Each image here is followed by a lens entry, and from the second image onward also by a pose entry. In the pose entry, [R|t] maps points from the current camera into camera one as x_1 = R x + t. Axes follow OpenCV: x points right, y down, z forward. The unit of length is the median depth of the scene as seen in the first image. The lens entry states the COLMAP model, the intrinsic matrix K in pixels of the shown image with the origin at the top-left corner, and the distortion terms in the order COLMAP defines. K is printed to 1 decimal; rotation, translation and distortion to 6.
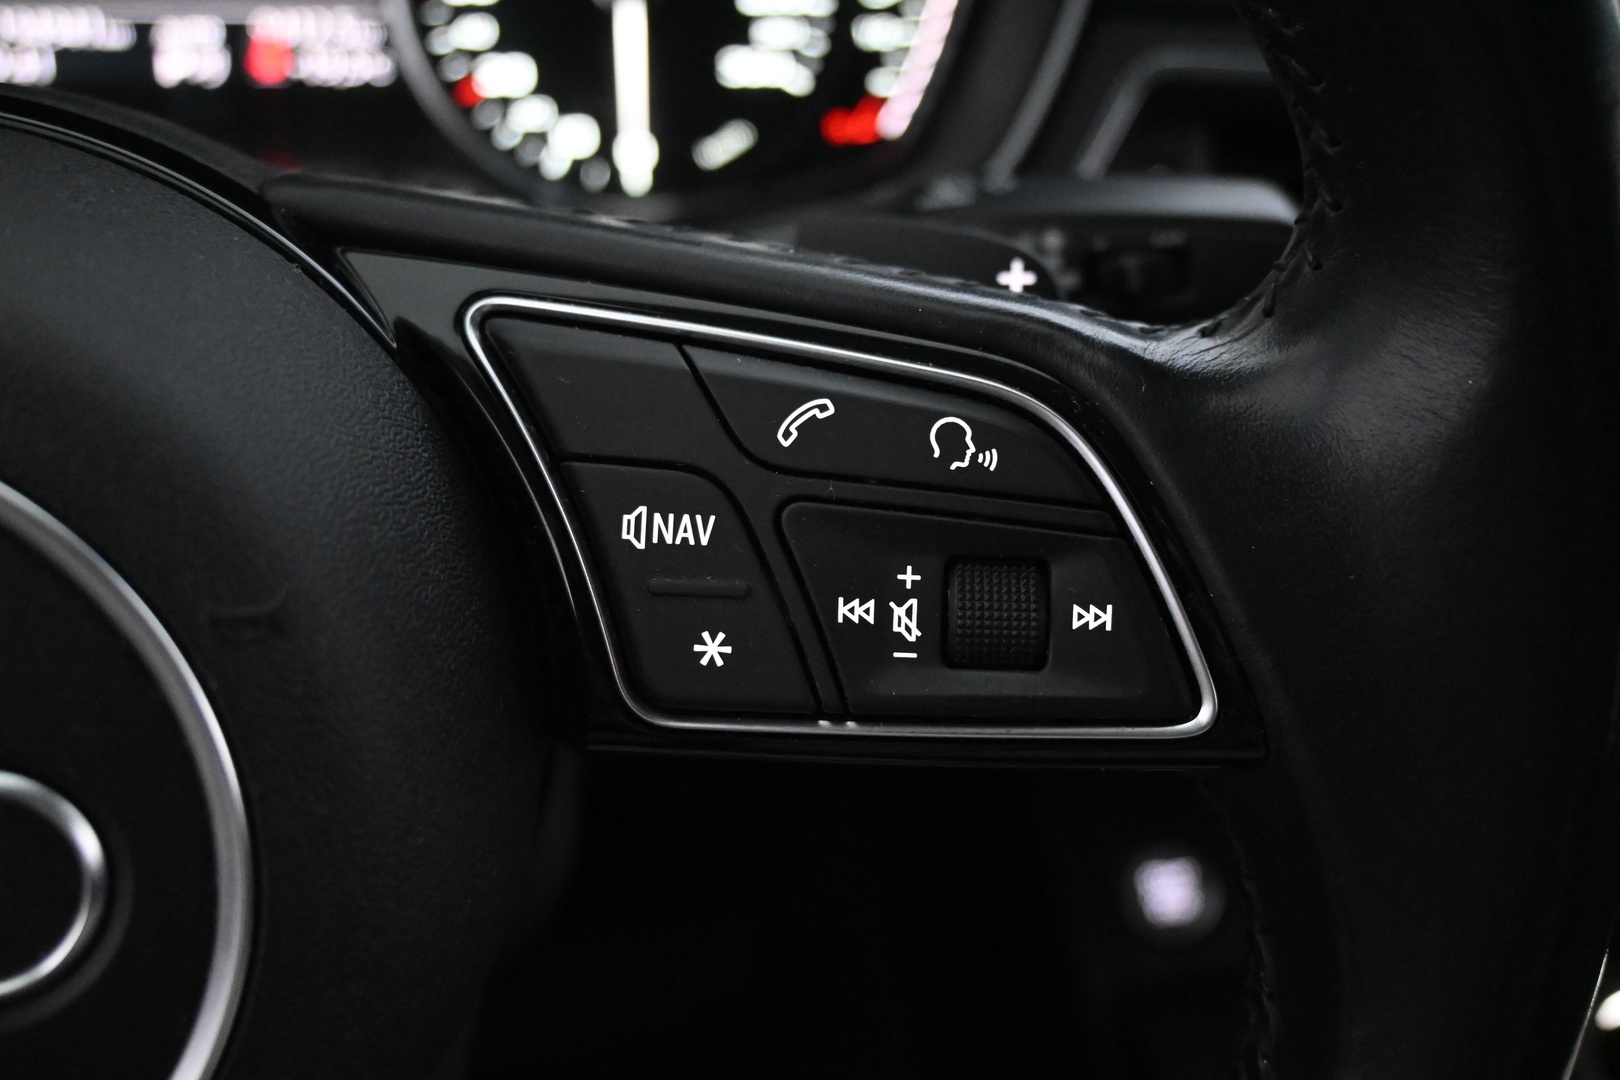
lens RADIAL K [[1635.0, 0, 810.0], [0, 1635.0, 540.0], [0, 0, 1]] dist [0.013061, 0.009897]
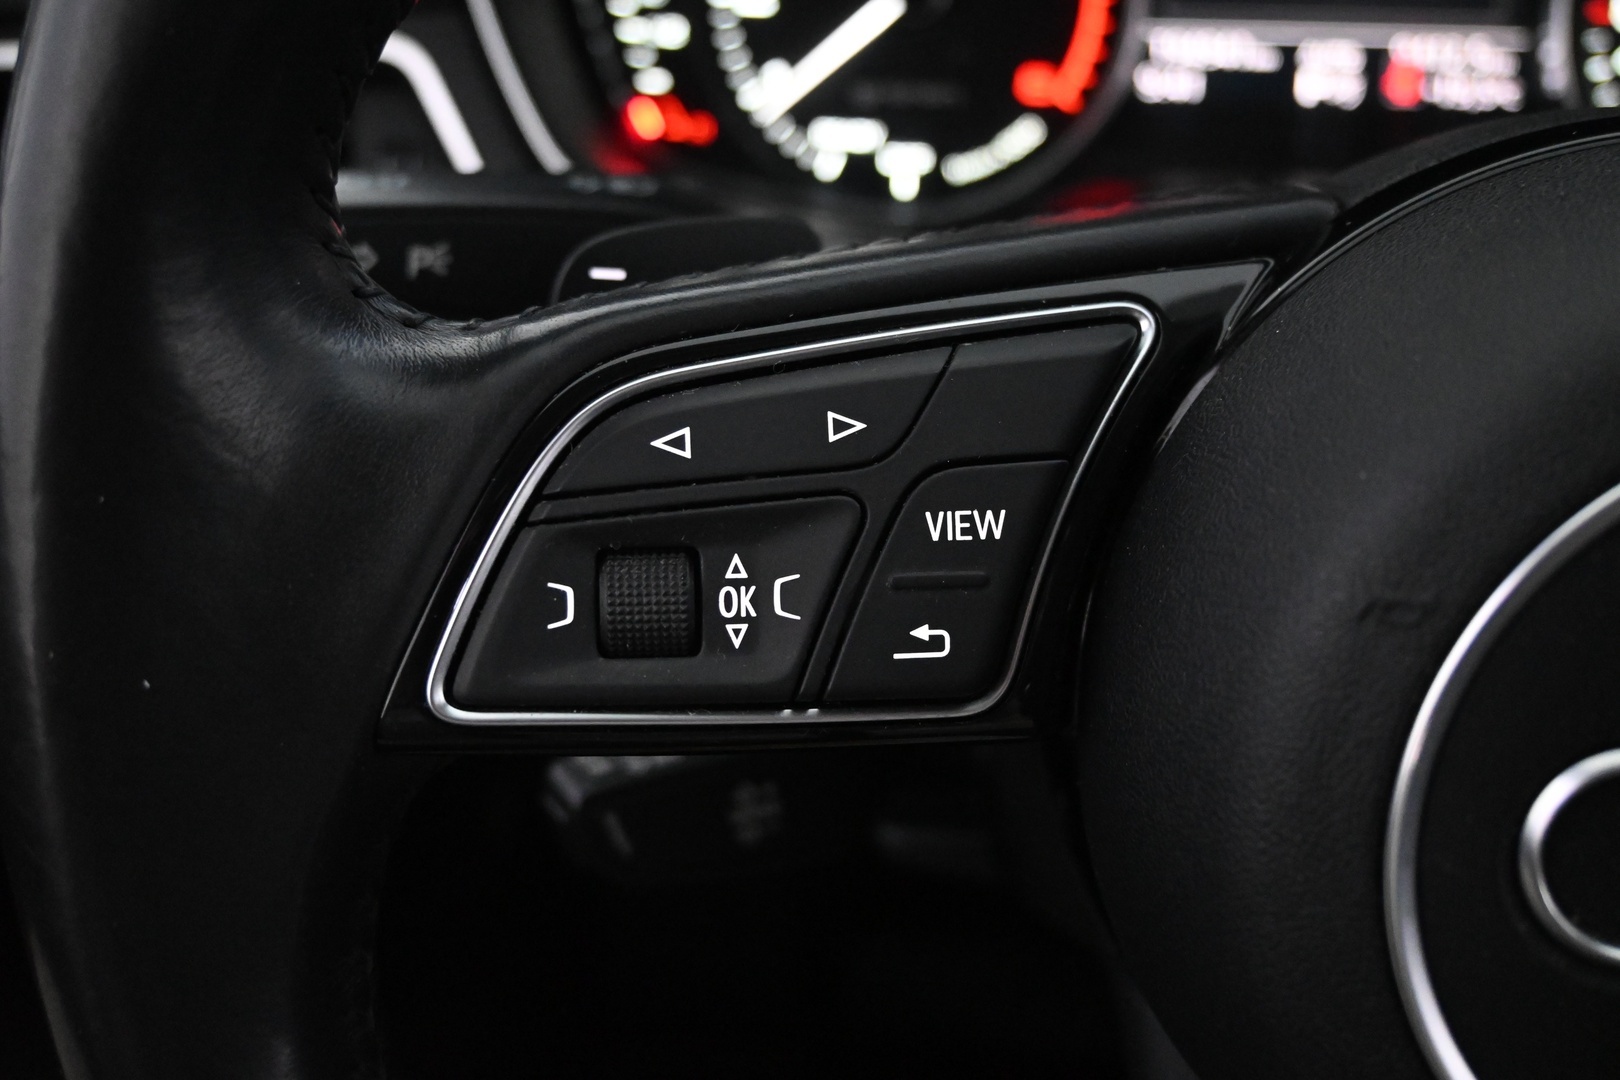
lens RADIAL K [[1644.2, 0, 810.0], [0, 1644.2, 540.0], [0, 0, 1]] dist [-0.004978, -0.013181]
pose [[0.953115, 0.103398, -0.284396, -0.818305], [-0.105550, 0.994383, 0.007795, 0.052401], [0.283604, 0.022589, 0.958675, -0.195413]]
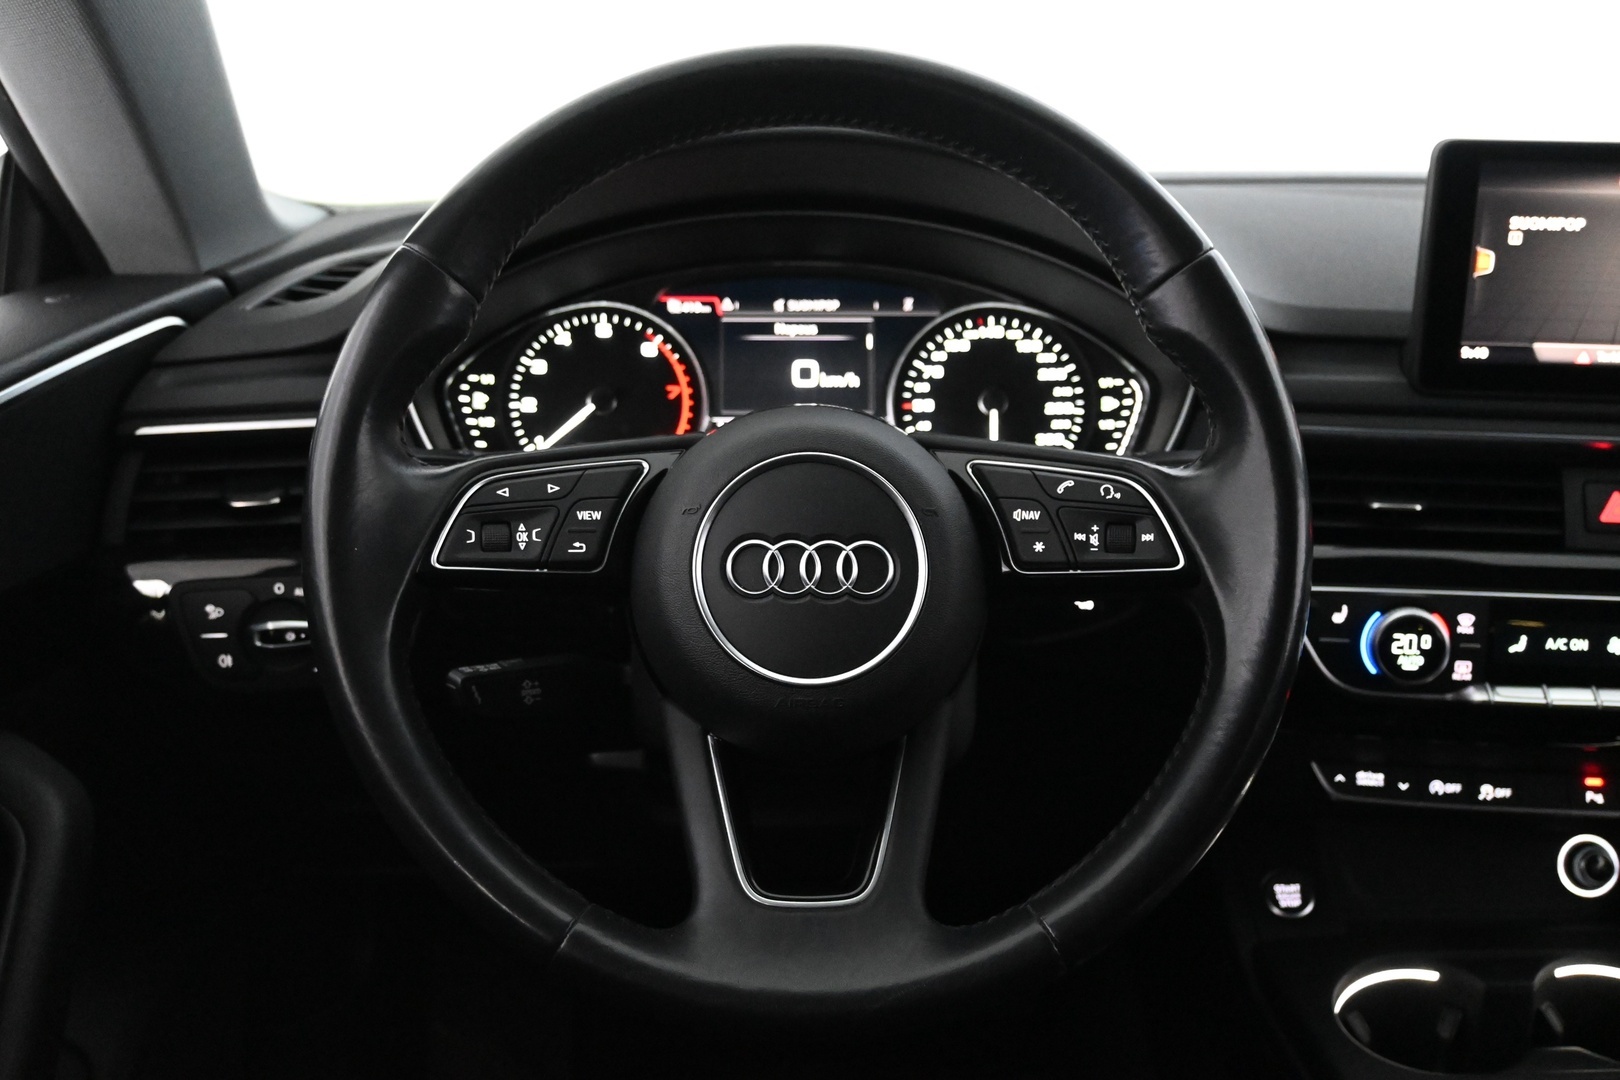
lens RADIAL K [[1655.1, 0, 810.0], [0, 1655.1, 540.0], [0, 0, 1]] dist [-0.006823, -0.004903]
pose [[0.985002, -0.005991, -0.172440, 0.070109], [-0.044744, 0.956339, -0.288814, 1.106576], [0.166641, 0.292198, 0.941728, -2.460779]]
